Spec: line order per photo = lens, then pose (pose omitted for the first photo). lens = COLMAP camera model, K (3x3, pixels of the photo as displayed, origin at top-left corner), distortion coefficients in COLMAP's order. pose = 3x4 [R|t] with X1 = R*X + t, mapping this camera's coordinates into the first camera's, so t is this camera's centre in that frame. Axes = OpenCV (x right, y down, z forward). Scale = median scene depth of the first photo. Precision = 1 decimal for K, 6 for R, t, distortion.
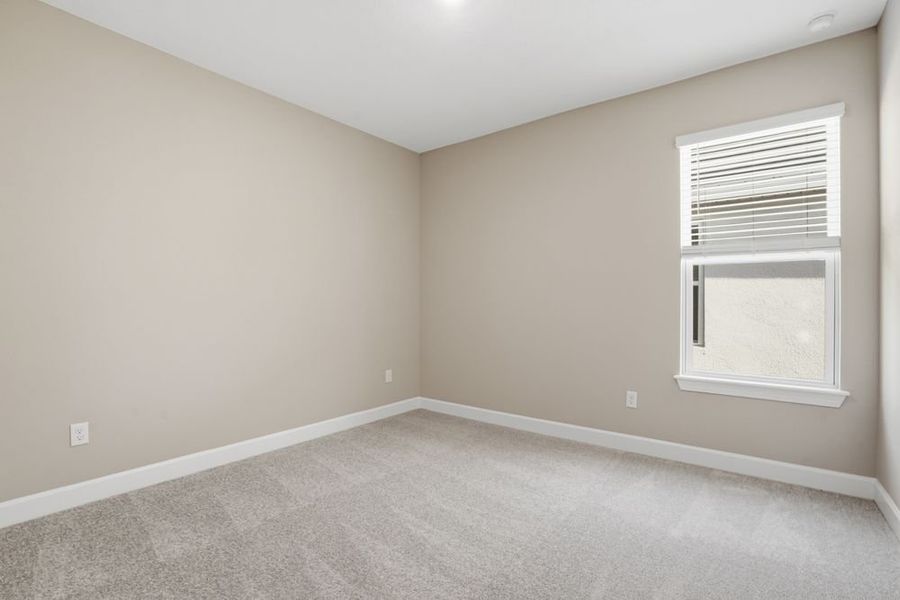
lens RADIAL K [[423.1, 0, 451.2], [0, 423.1, 297.9], [0, 0, 1]] dist [-0.055977, 0.023741]
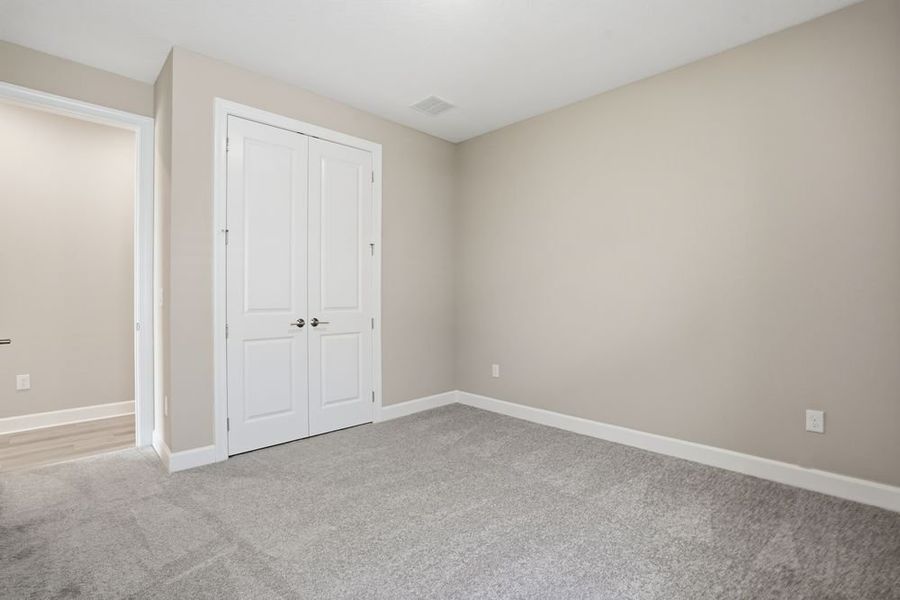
lens RADIAL K [[423.1, 0, 451.2], [0, 423.1, 297.9], [0, 0, 1]] dist [-0.055977, 0.023741]
pose [[-0.133821, 0.015885, -0.990878, 0.778051], [0.015775, 0.999779, 0.013897, -0.004616], [0.990880, -0.013771, -0.134042, 0.927063]]
